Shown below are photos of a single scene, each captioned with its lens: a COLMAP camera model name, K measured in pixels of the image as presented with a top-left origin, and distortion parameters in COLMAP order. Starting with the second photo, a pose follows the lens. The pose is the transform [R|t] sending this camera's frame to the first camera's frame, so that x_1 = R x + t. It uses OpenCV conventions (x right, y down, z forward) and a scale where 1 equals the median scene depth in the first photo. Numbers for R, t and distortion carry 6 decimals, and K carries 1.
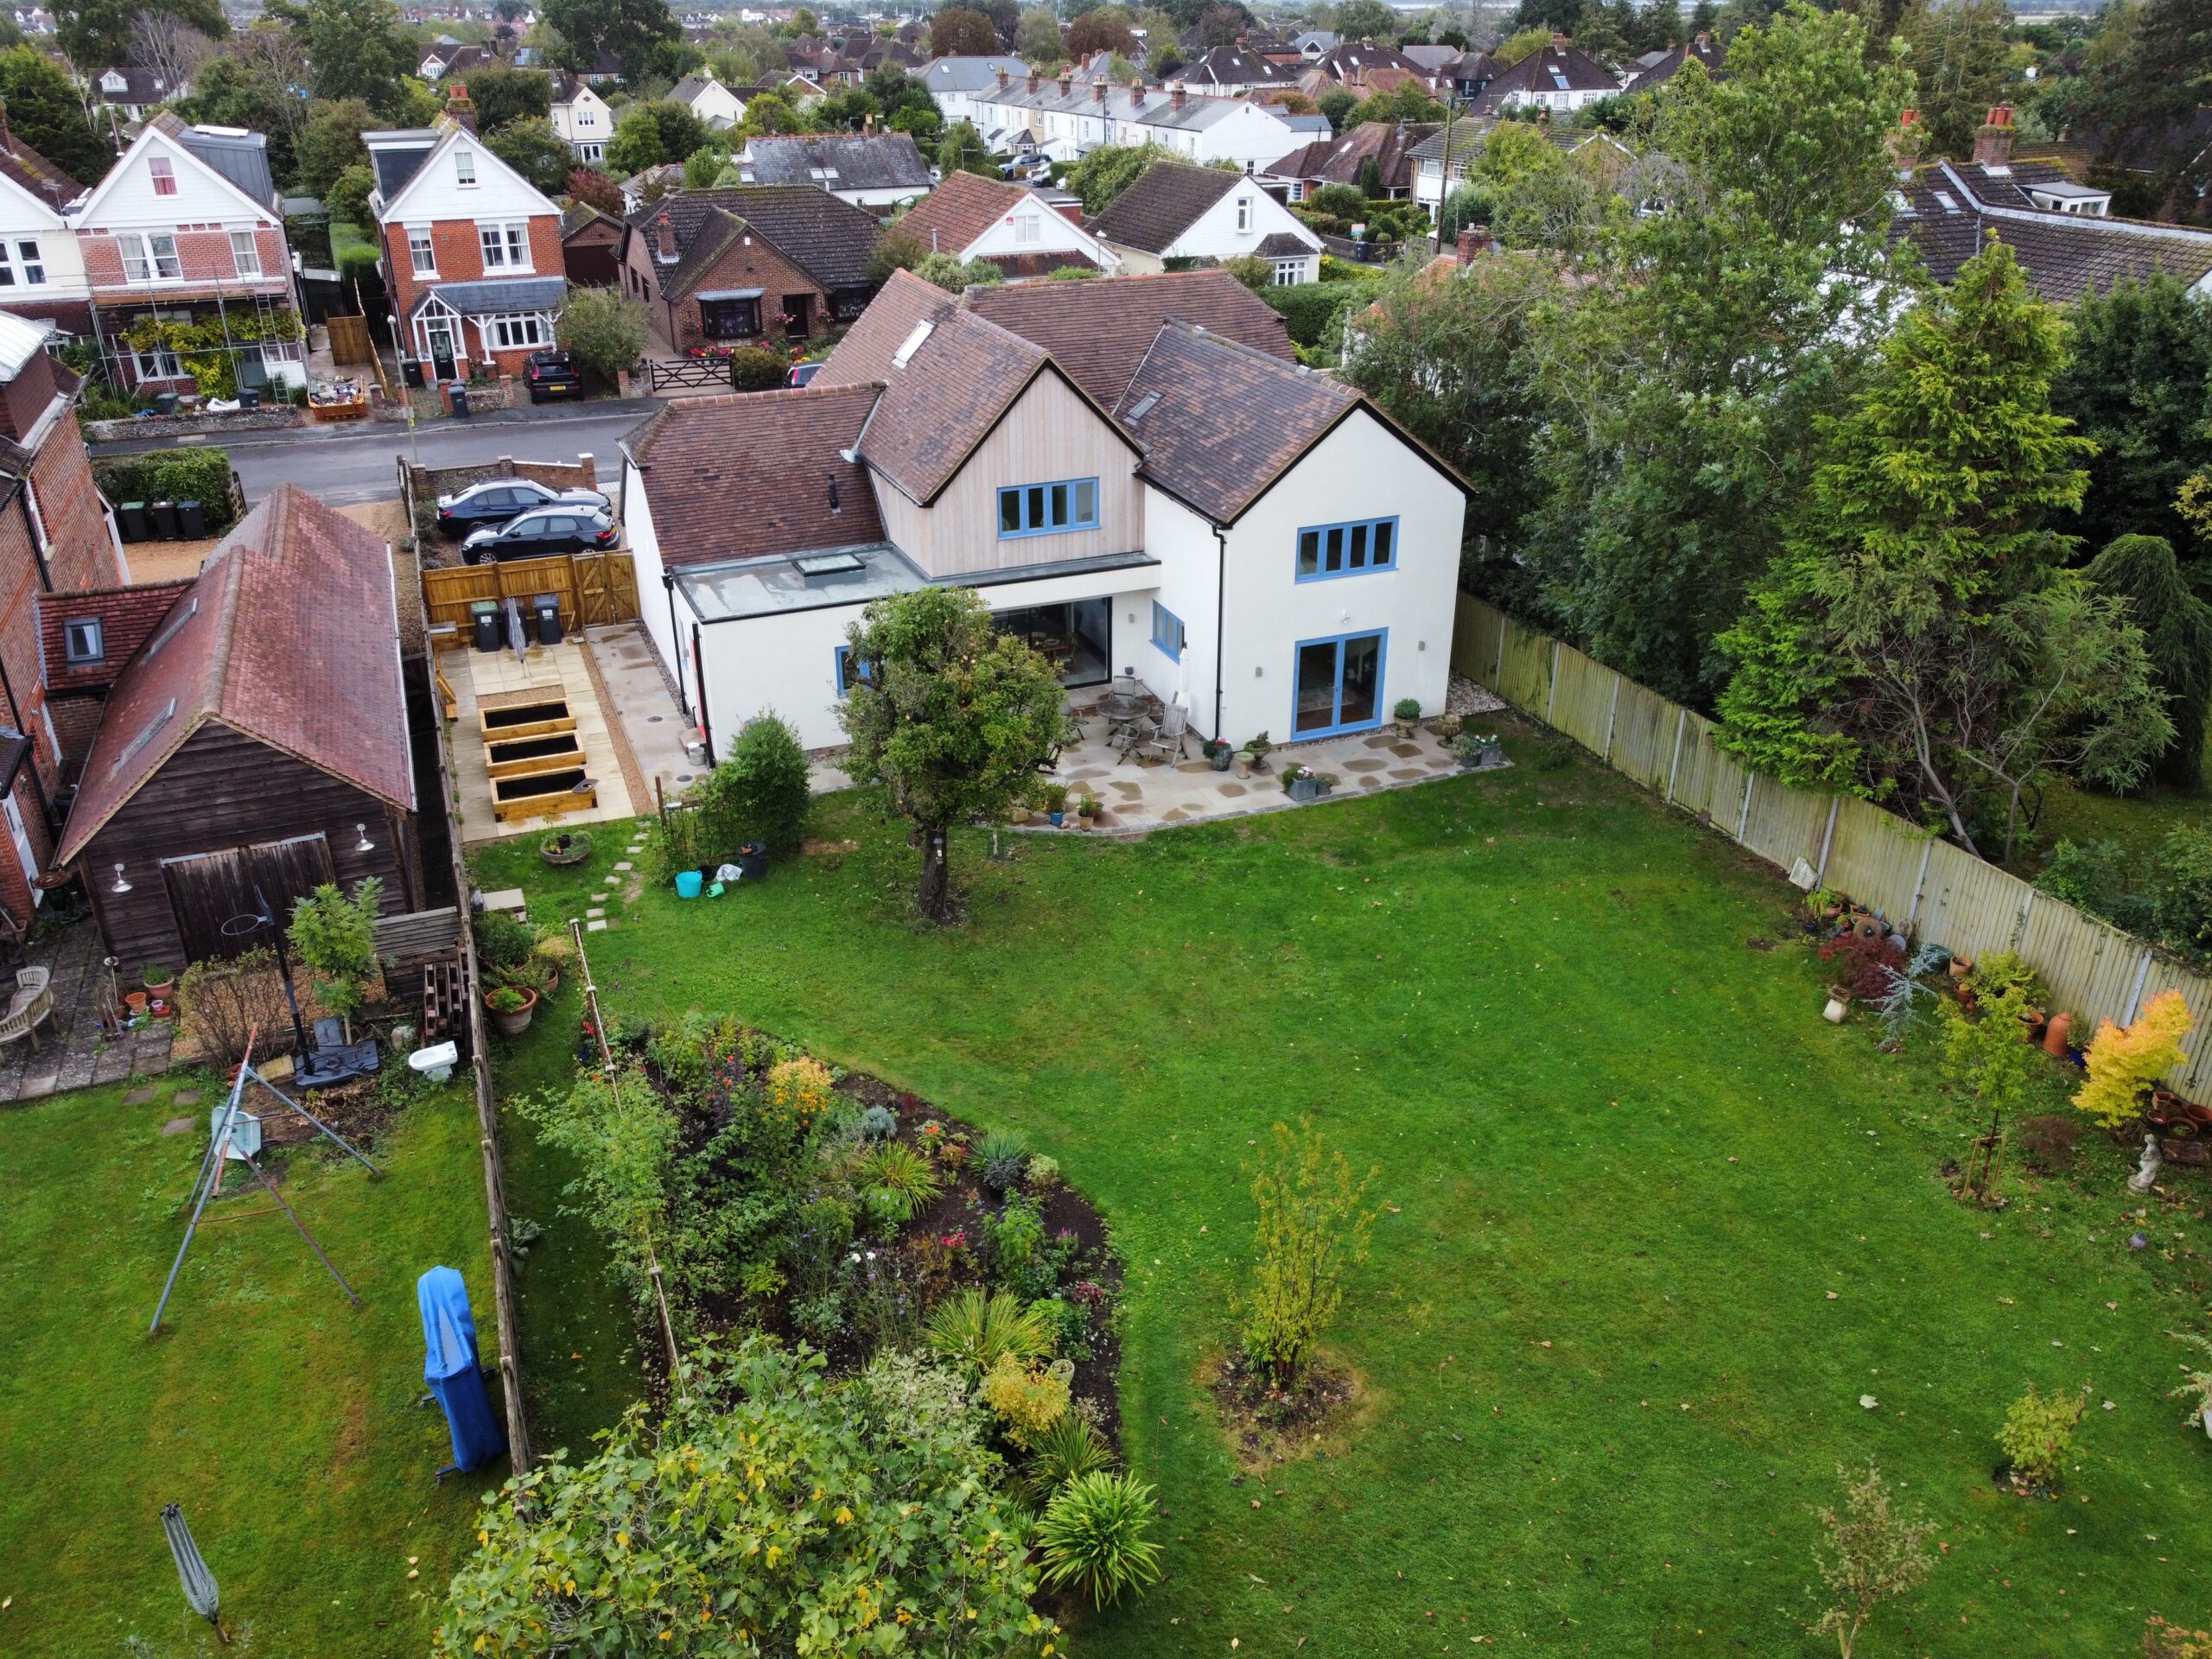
lens RADIAL K [[1678.8, 0, 1106.0], [0, 1678.8, 829.5], [0, 0, 1]] dist [0.006658, -0.007377]
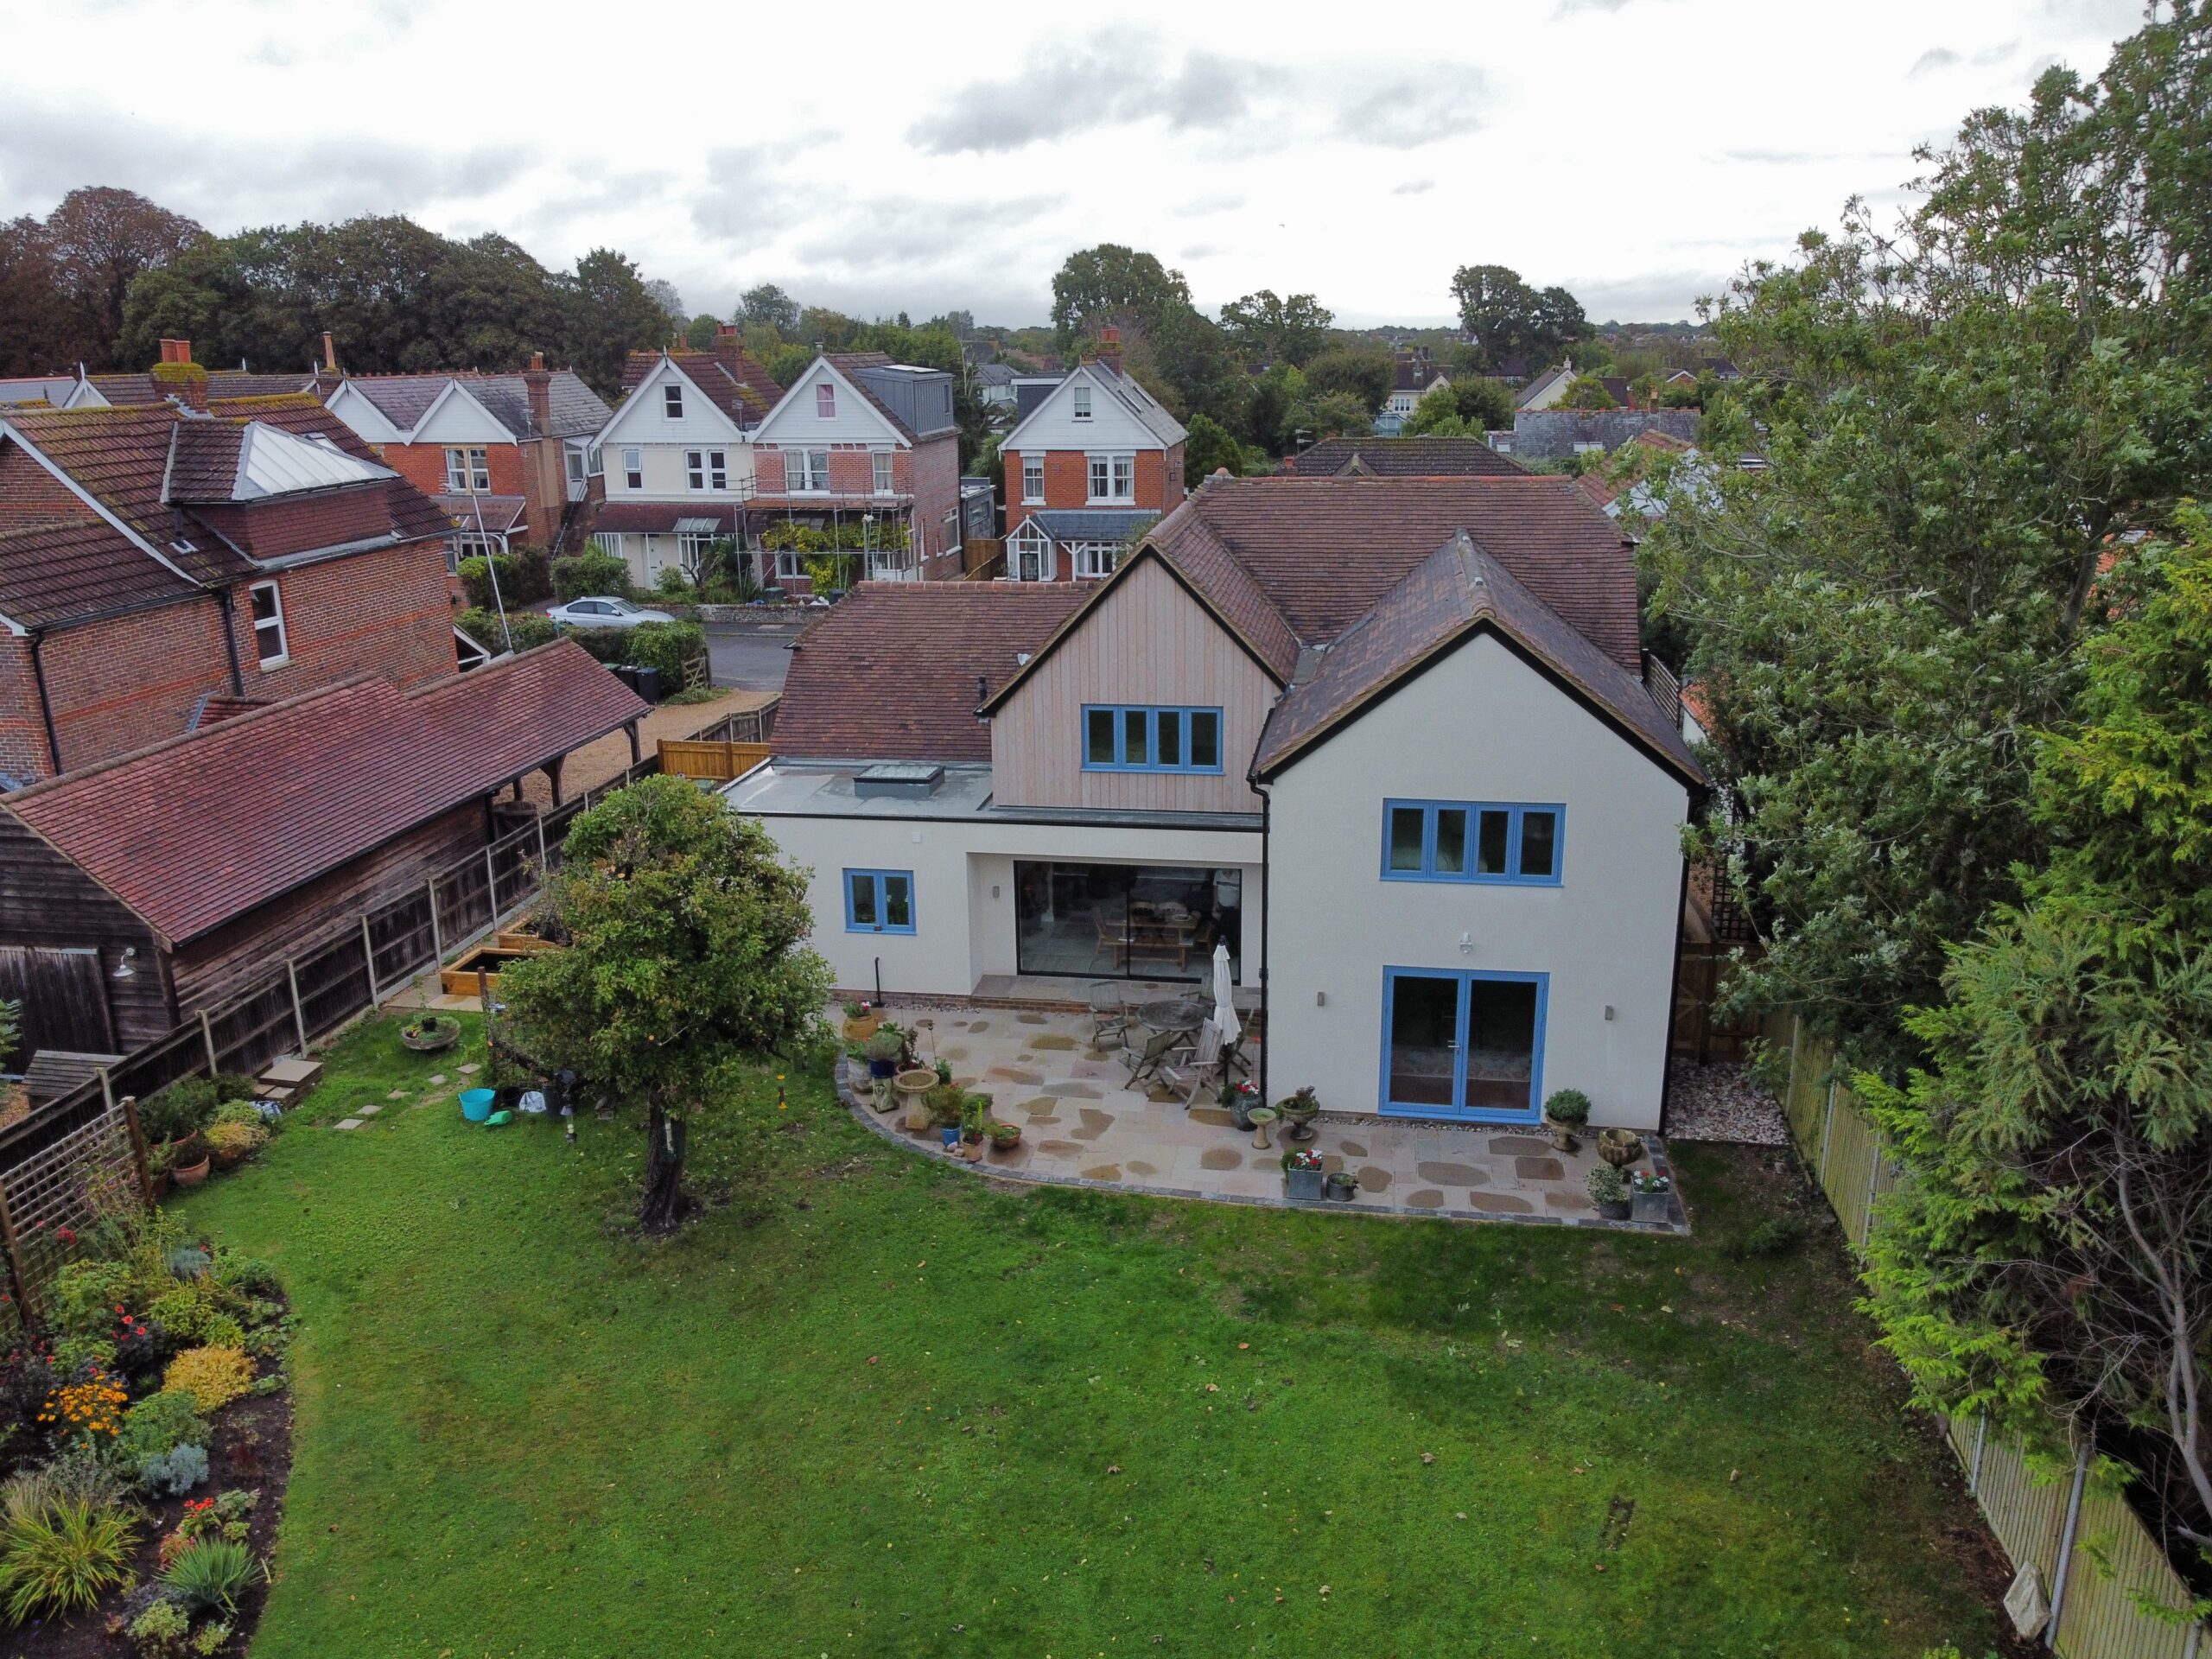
lens RADIAL K [[1678.8, 0, 1106.0], [0, 1678.8, 829.5], [0, 0, 1]] dist [0.006658, -0.007377]
pose [[0.848487, 0.141628, -0.509914, 0.345990], [-0.226488, 0.968007, -0.108008, -0.065503], [0.478303, 0.207133, 0.853418, 0.352165]]
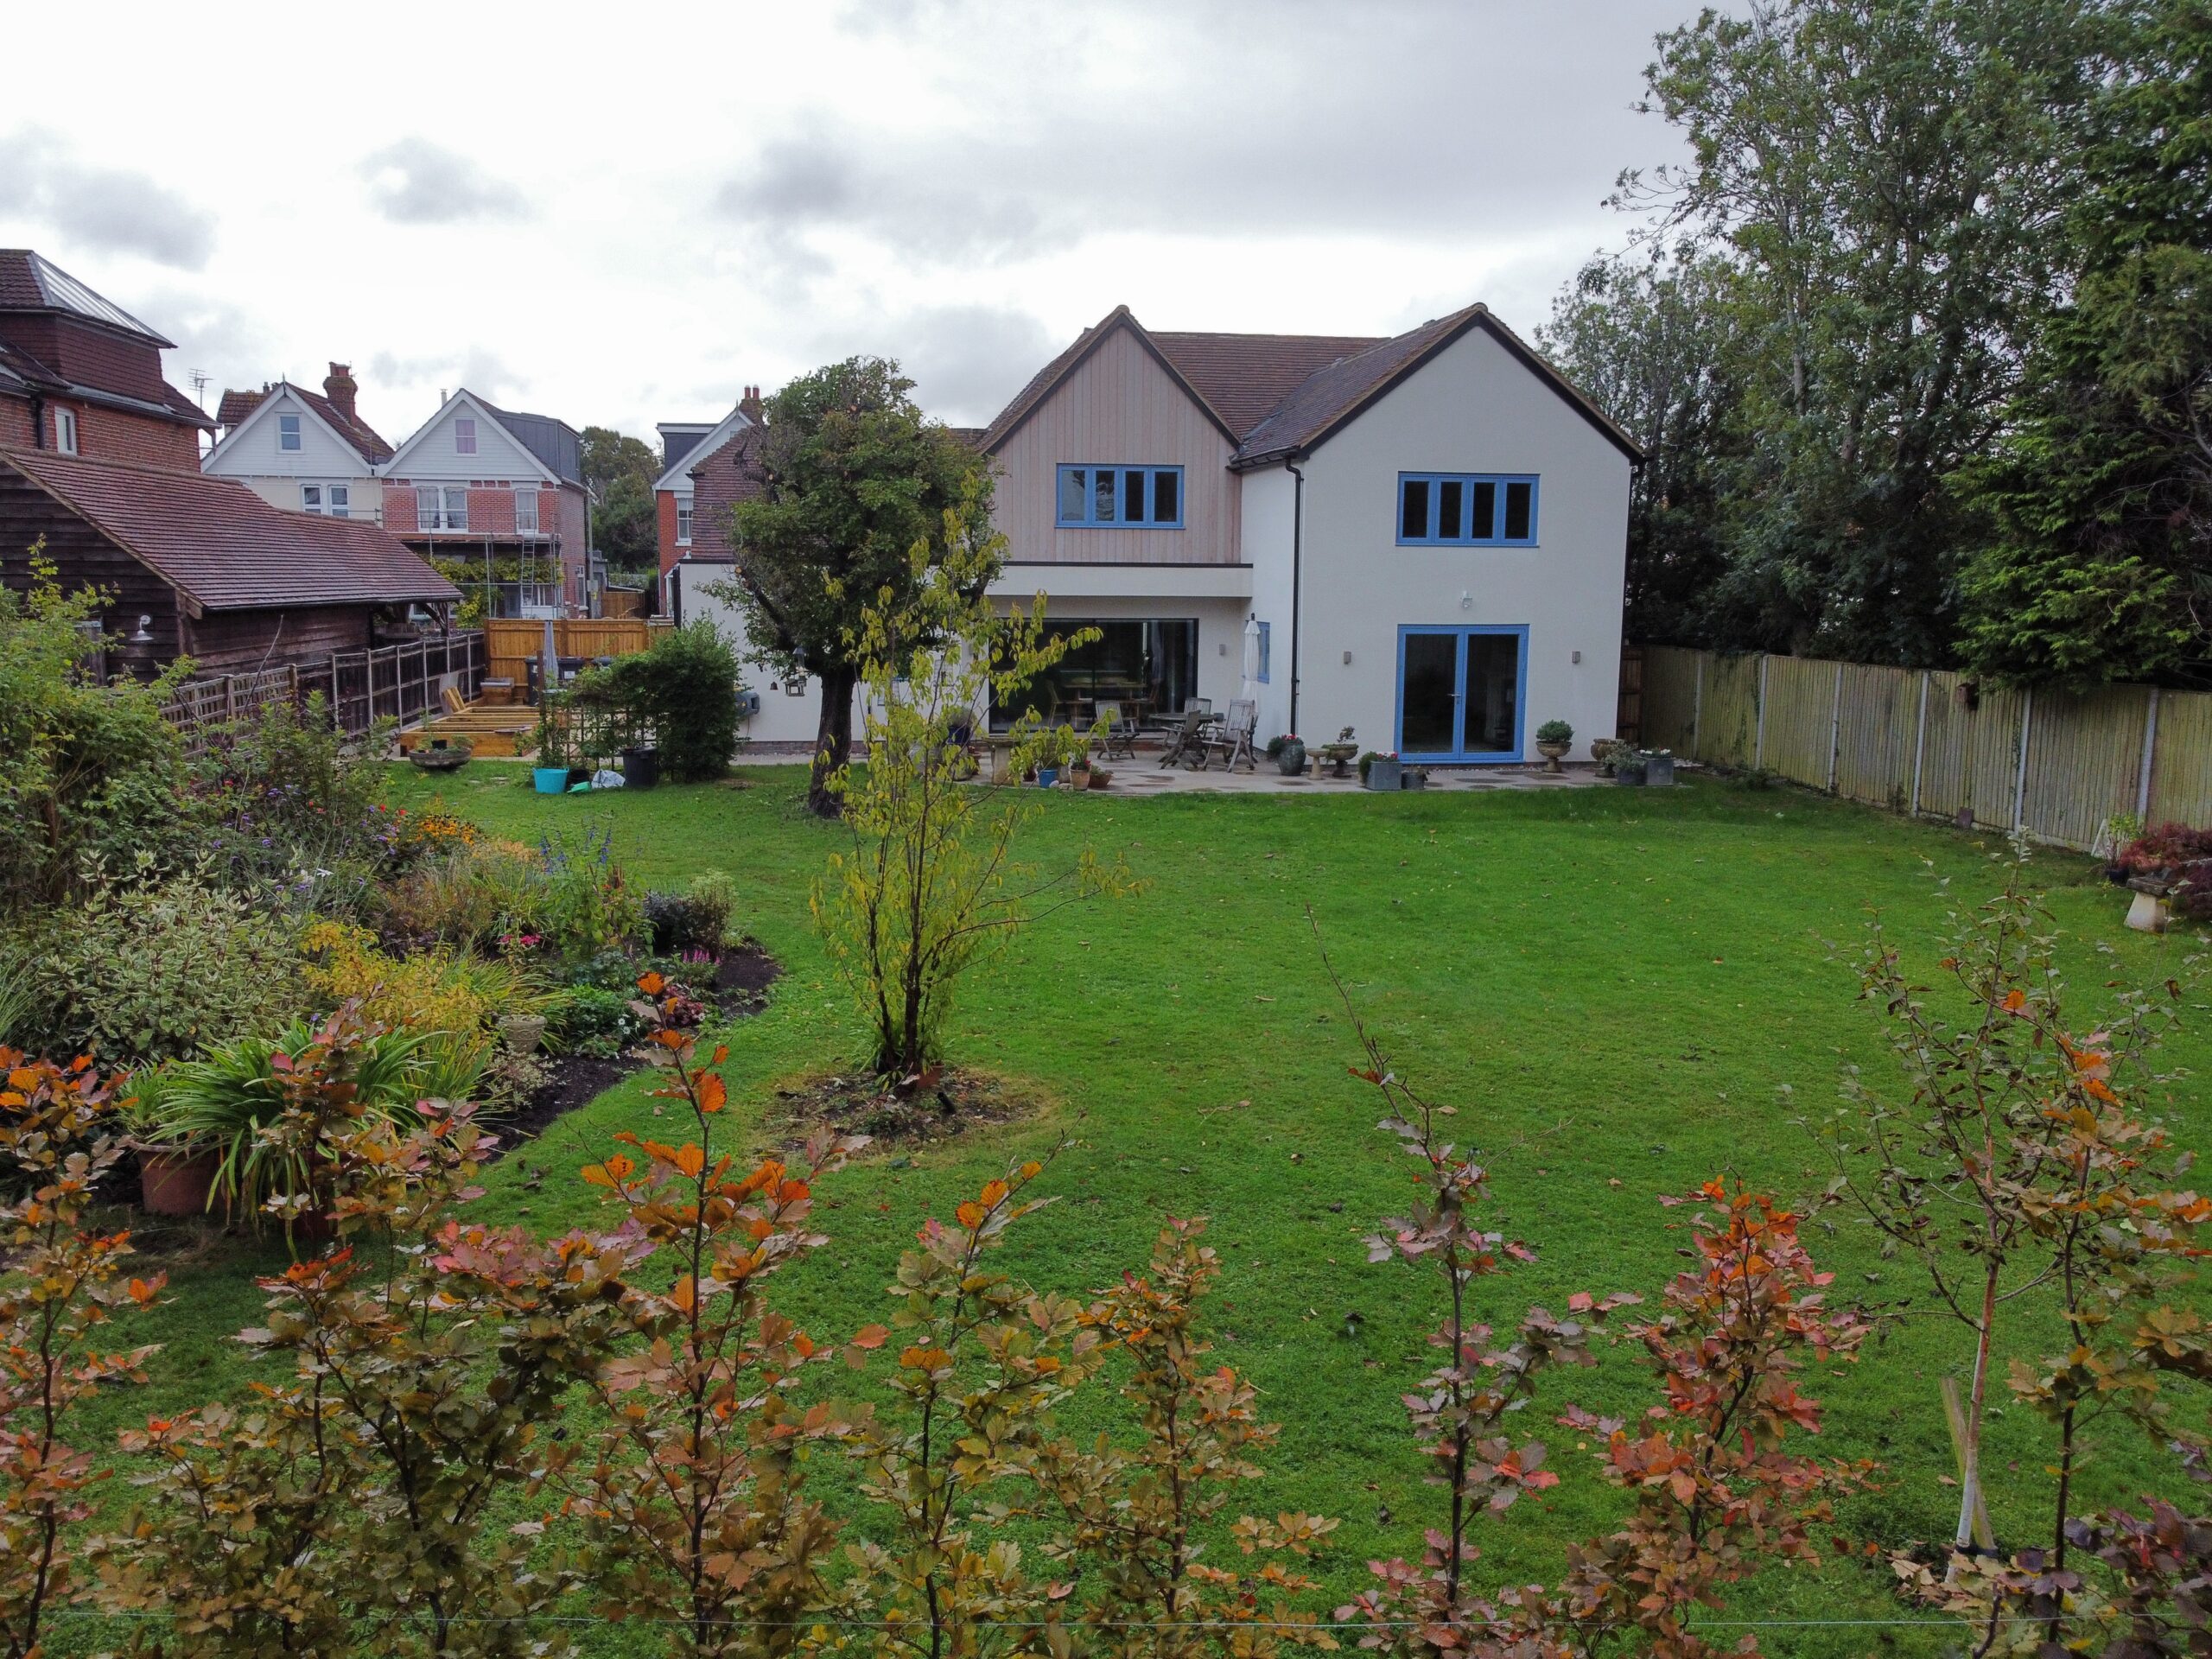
lens RADIAL K [[1678.8, 0, 1106.0], [0, 1678.8, 829.5], [0, 0, 1]] dist [0.006658, -0.007377]
pose [[0.974502, 0.042479, -0.220321, 0.152992], [-0.108422, 0.948819, -0.296626, 0.219694], [0.196445, 0.312950, 0.929232, 0.271874]]
